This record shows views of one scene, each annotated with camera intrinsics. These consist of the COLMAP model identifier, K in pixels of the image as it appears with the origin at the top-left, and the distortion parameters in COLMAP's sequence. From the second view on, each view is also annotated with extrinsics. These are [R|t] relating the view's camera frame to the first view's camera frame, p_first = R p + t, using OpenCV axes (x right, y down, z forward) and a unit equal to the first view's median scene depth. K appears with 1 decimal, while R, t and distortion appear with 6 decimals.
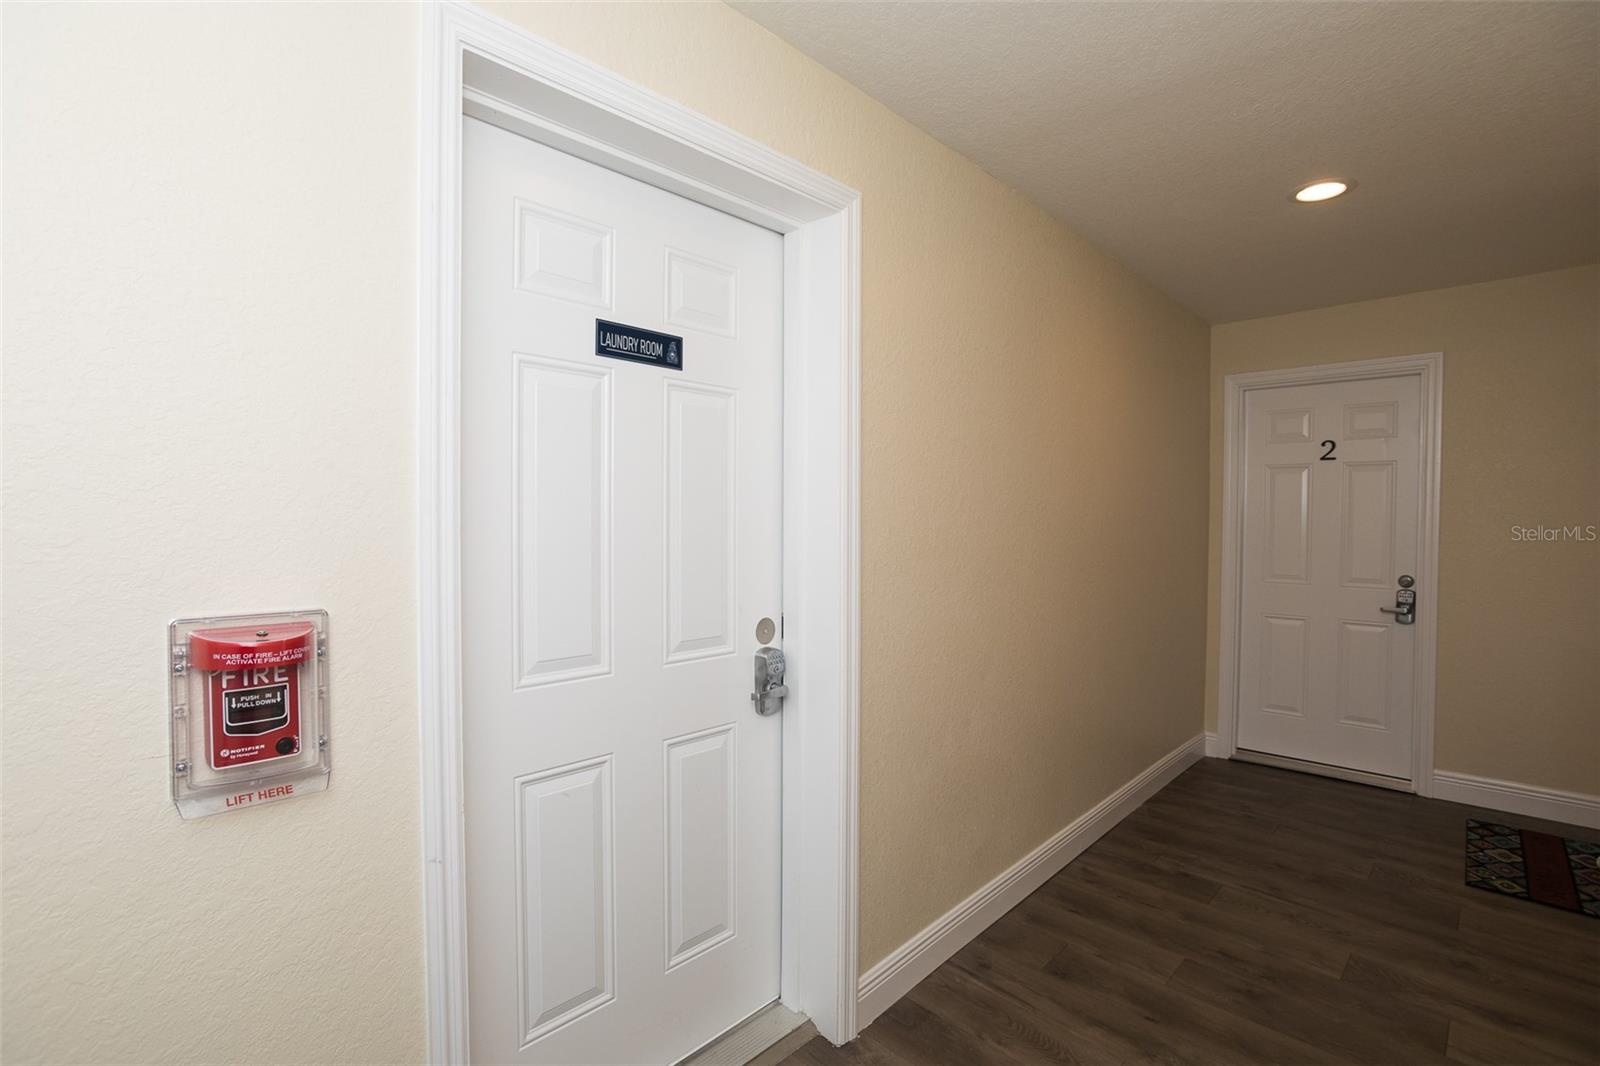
lens RADIAL K [[771.4, 0, 790.6], [0, 771.4, 539.0], [0, 0, 1]] dist [-0.075488, 0.035936]
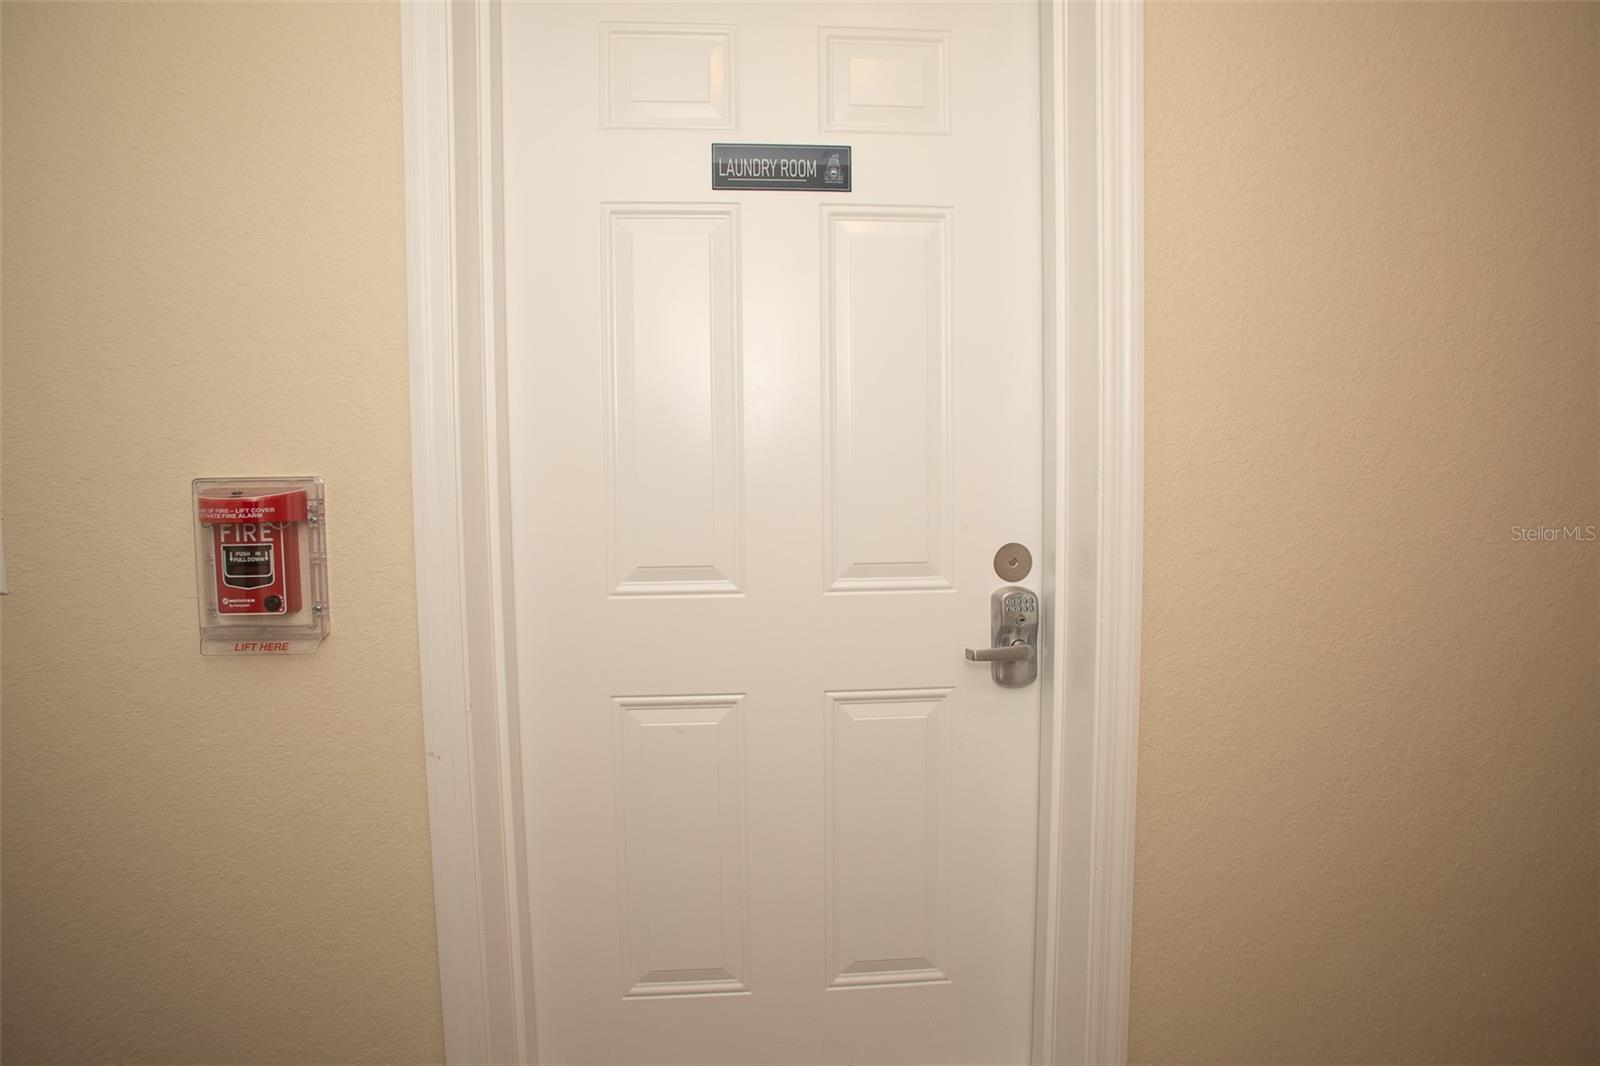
lens RADIAL K [[771.4, 0, 790.6], [0, 771.4, 539.0], [0, 0, 1]] dist [-0.075488, 0.035936]
pose [[0.722776, 0.037706, -0.690053, 0.572566], [-0.005664, 0.998800, 0.048644, 0.131443], [0.691059, -0.031251, 0.722122, 0.749139]]
